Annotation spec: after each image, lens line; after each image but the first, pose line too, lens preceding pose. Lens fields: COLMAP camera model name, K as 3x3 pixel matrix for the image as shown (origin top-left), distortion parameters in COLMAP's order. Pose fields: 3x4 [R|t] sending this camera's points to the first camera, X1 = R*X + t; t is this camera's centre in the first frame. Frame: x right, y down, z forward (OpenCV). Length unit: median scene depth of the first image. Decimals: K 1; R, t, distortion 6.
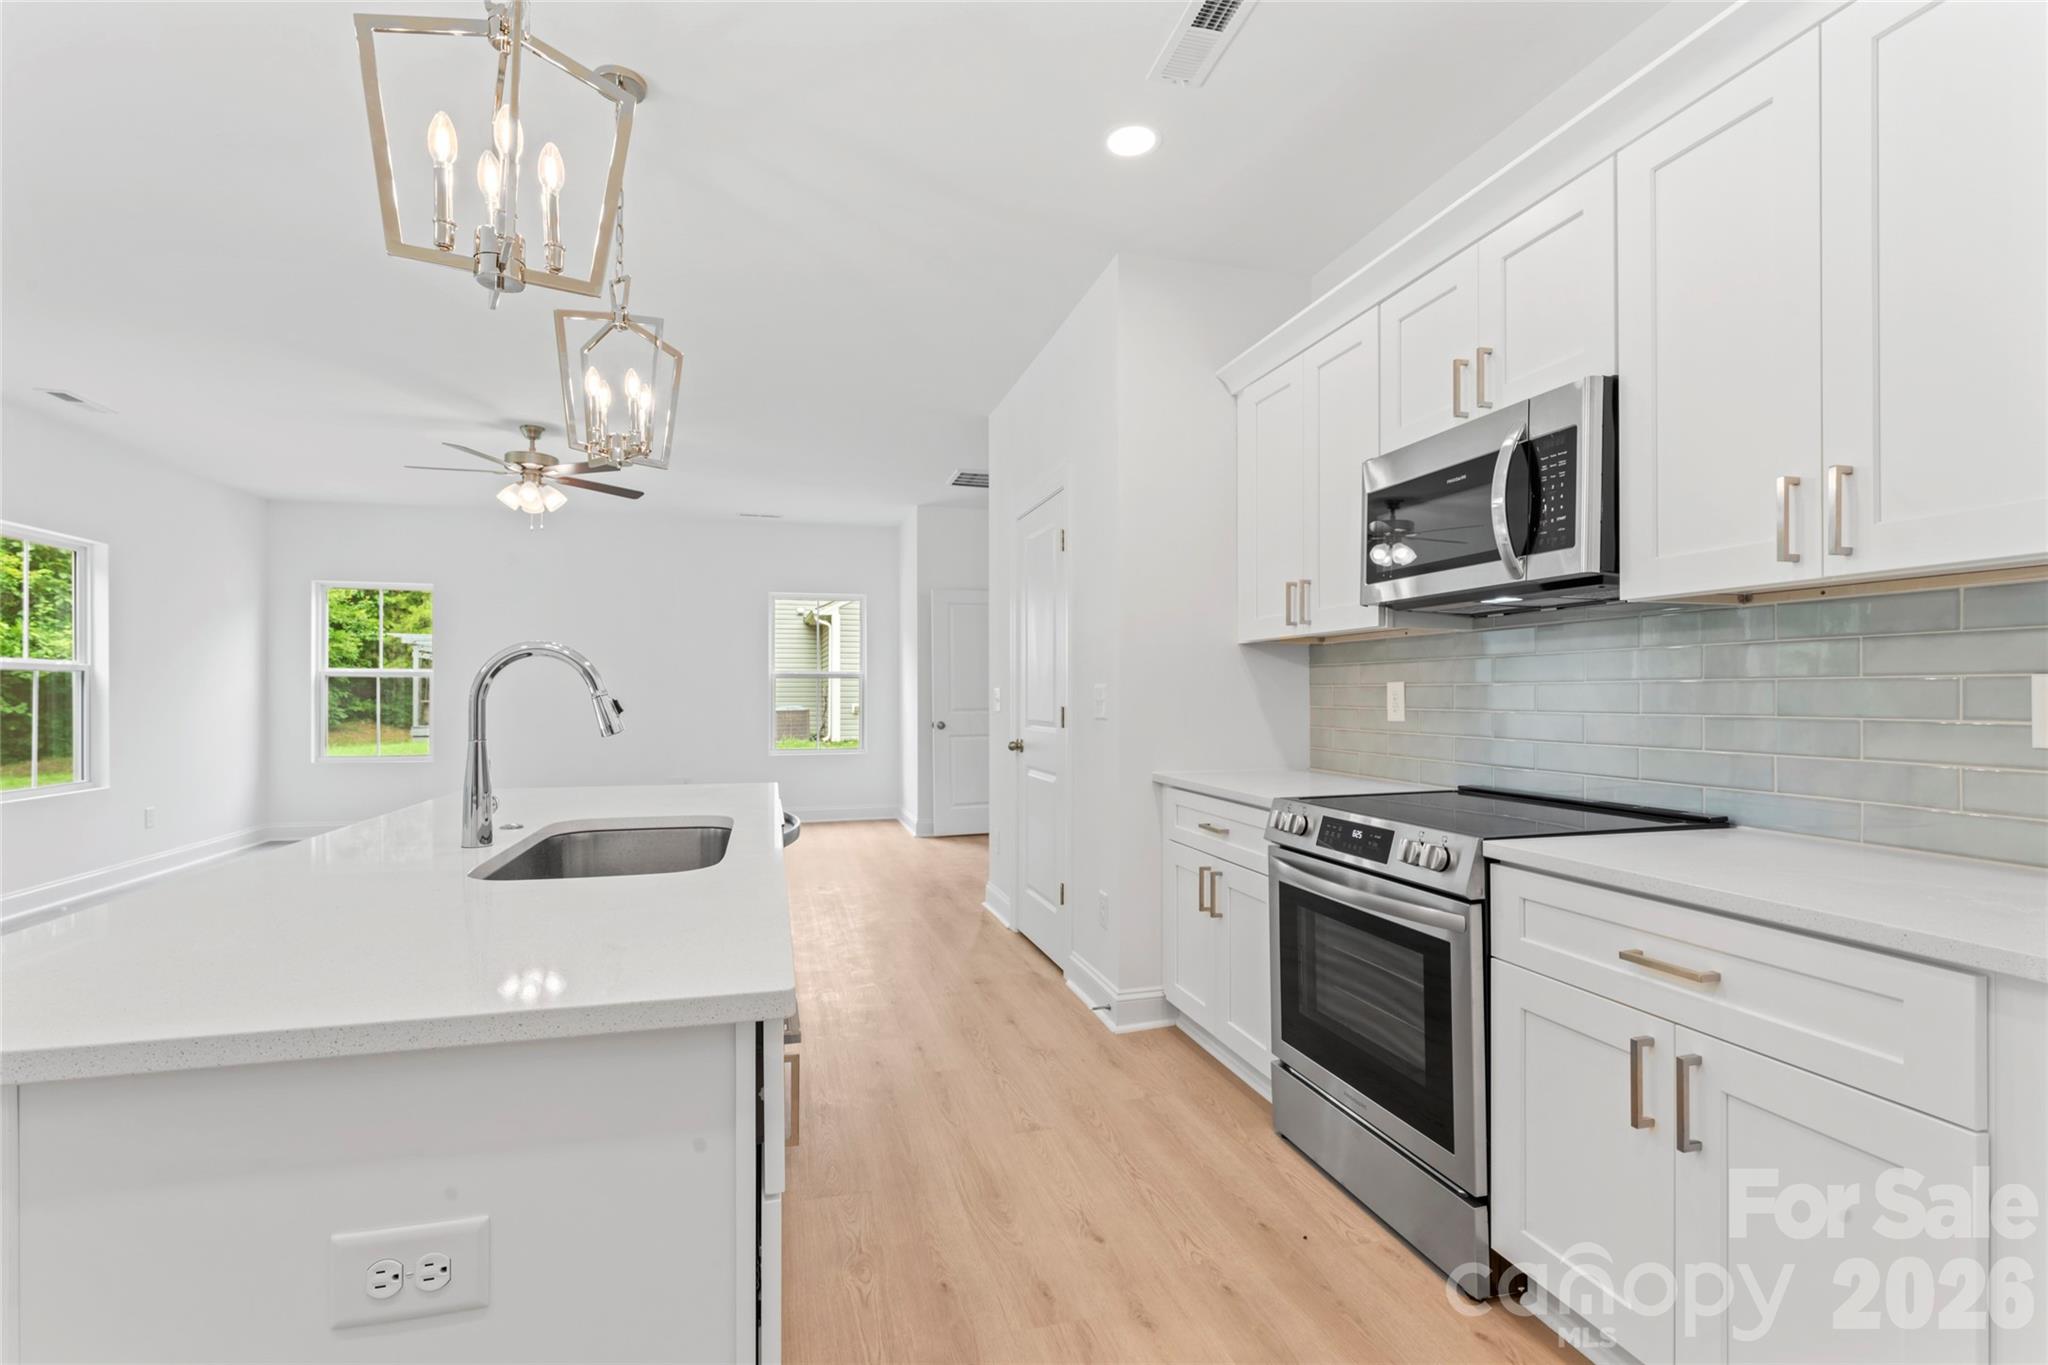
lens RADIAL K [[939.6, 0, 1017.3], [0, 939.6, 694.9], [0, 0, 1]] dist [0.000156, -0.000245]
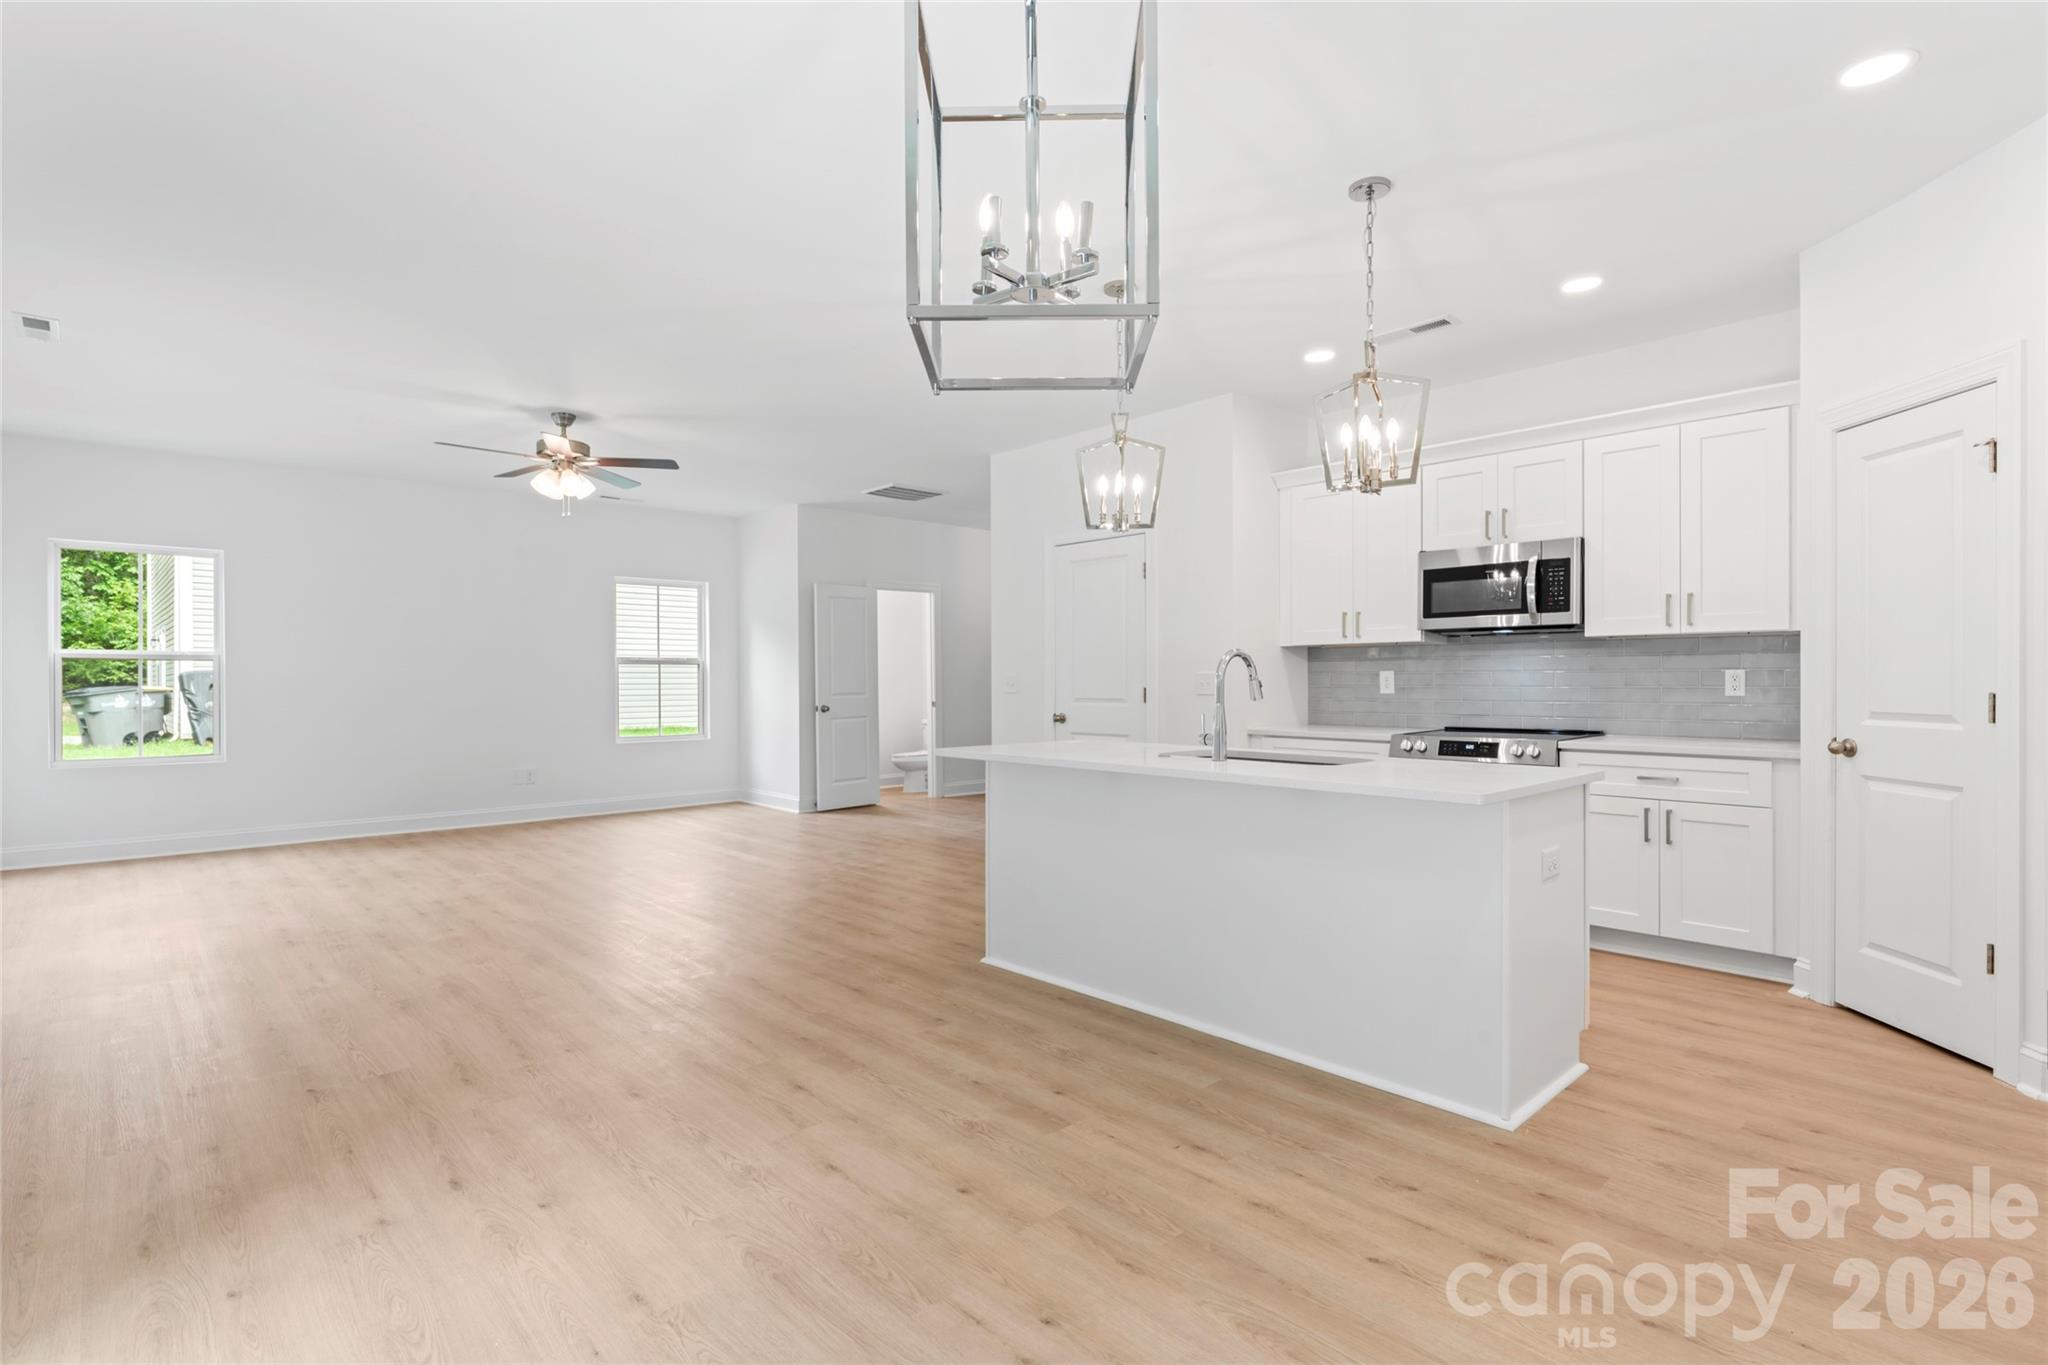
lens RADIAL K [[984.3, 0, 1024.0], [0, 984.3, 682.5], [0, 0, 1]] dist [-0.000785, -0.000753]
pose [[0.881307, -0.003270, 0.472533, -1.241770], [0.003012, 0.999995, 0.001302, 0.003824], [-0.472535, 0.000275, 0.881312, -0.341583]]
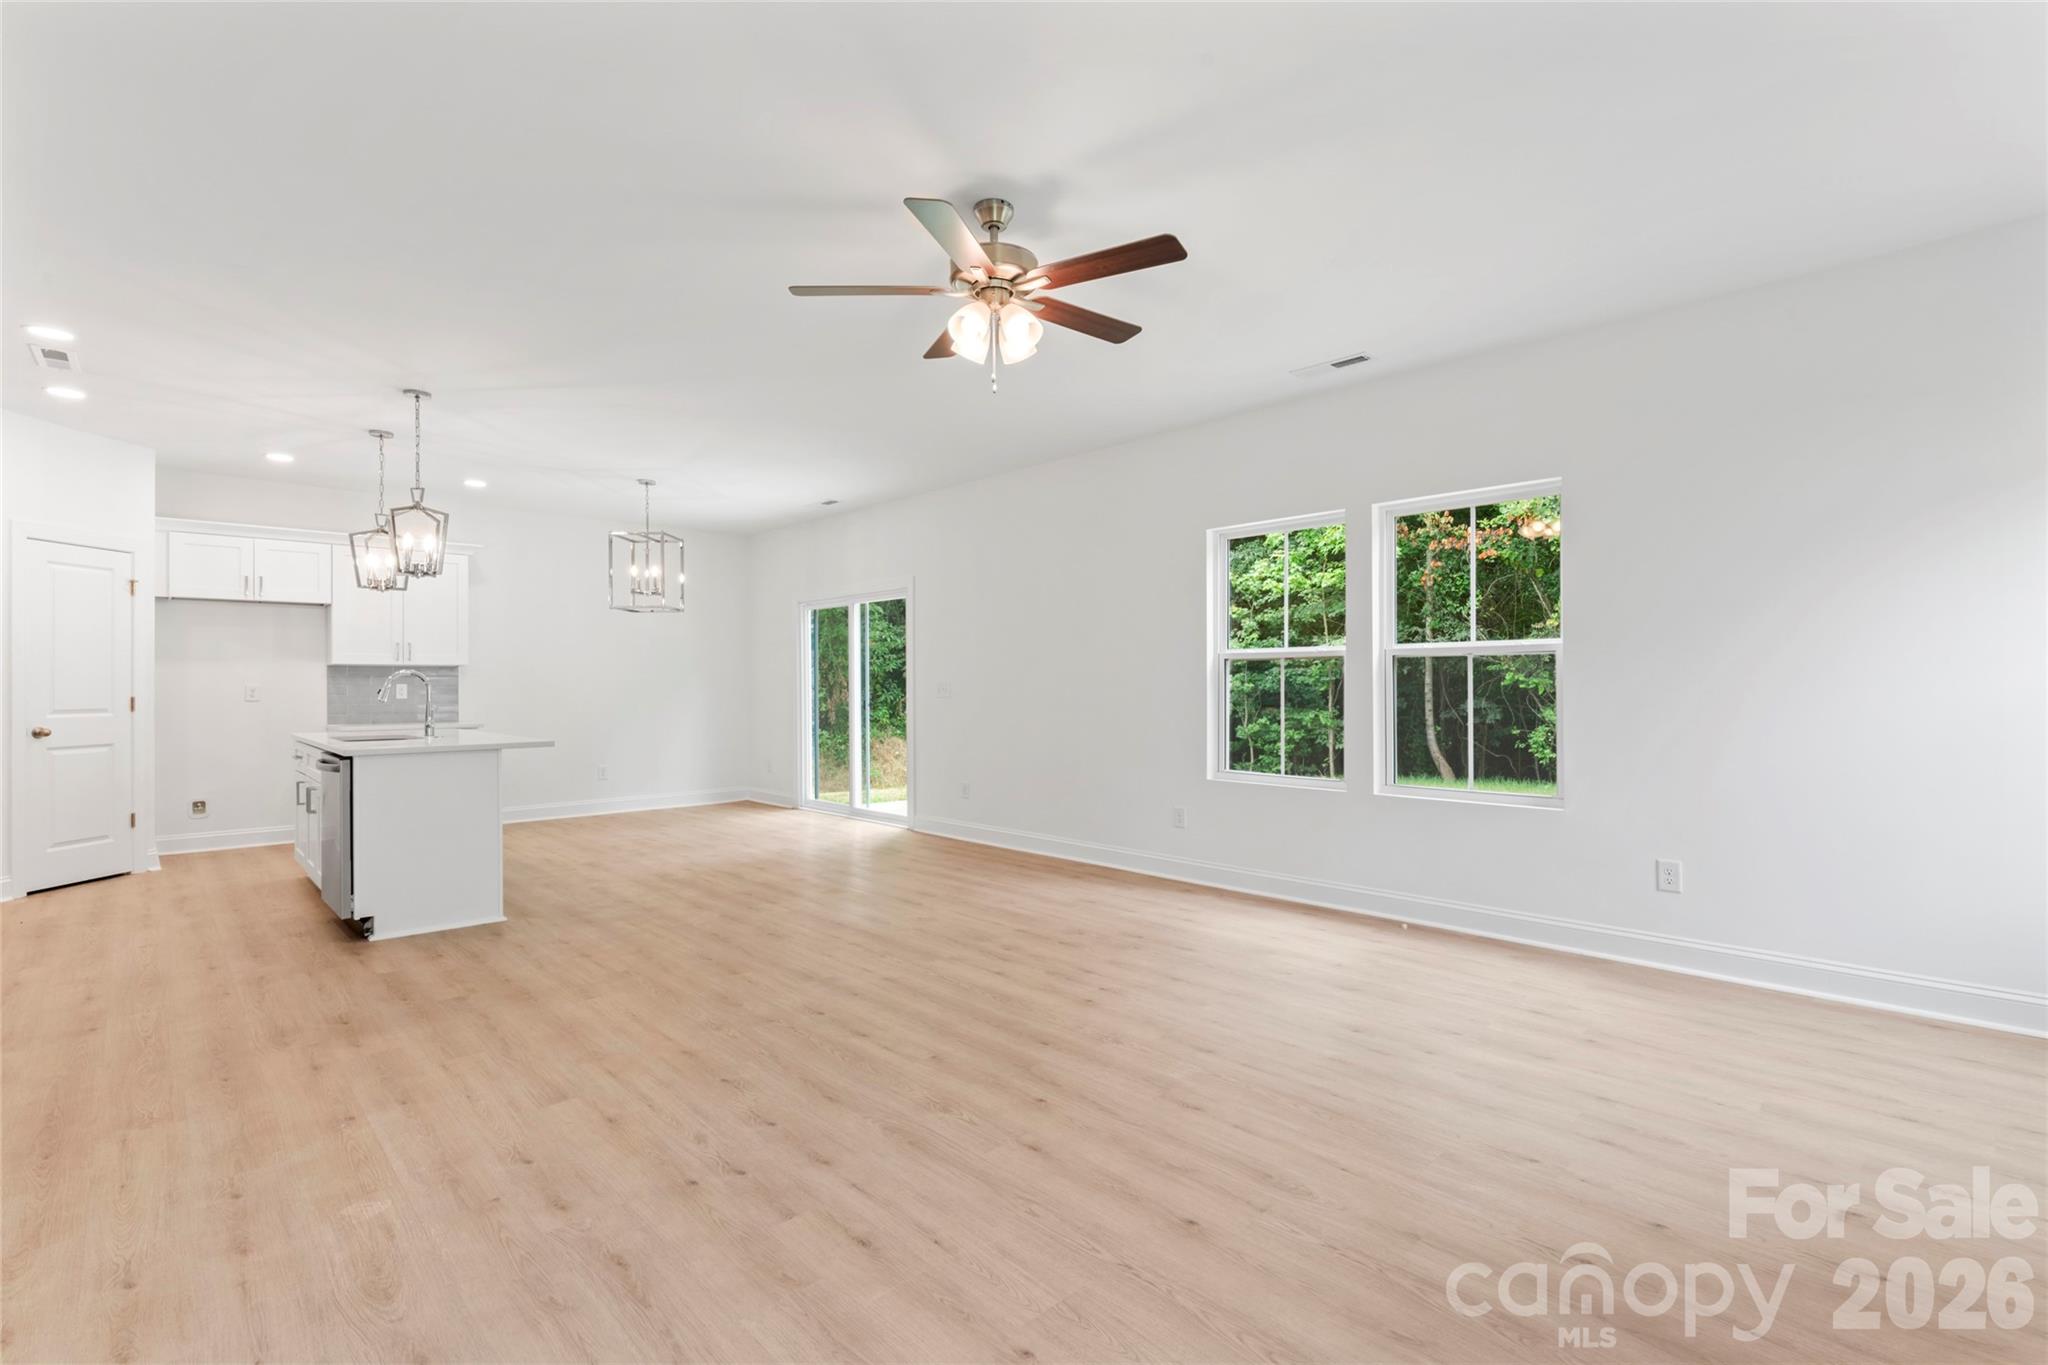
lens RADIAL K [[933.1, 0, 1024.0], [0, 933.1, 682.5], [0, 0, 1]] dist [-0.002996, -0.000339]
pose [[-0.876736, 0.004328, -0.480953, -0.560122], [0.005229, 0.999986, -0.000533, -0.002557], [0.480944, -0.002982, -0.876746, 3.204370]]
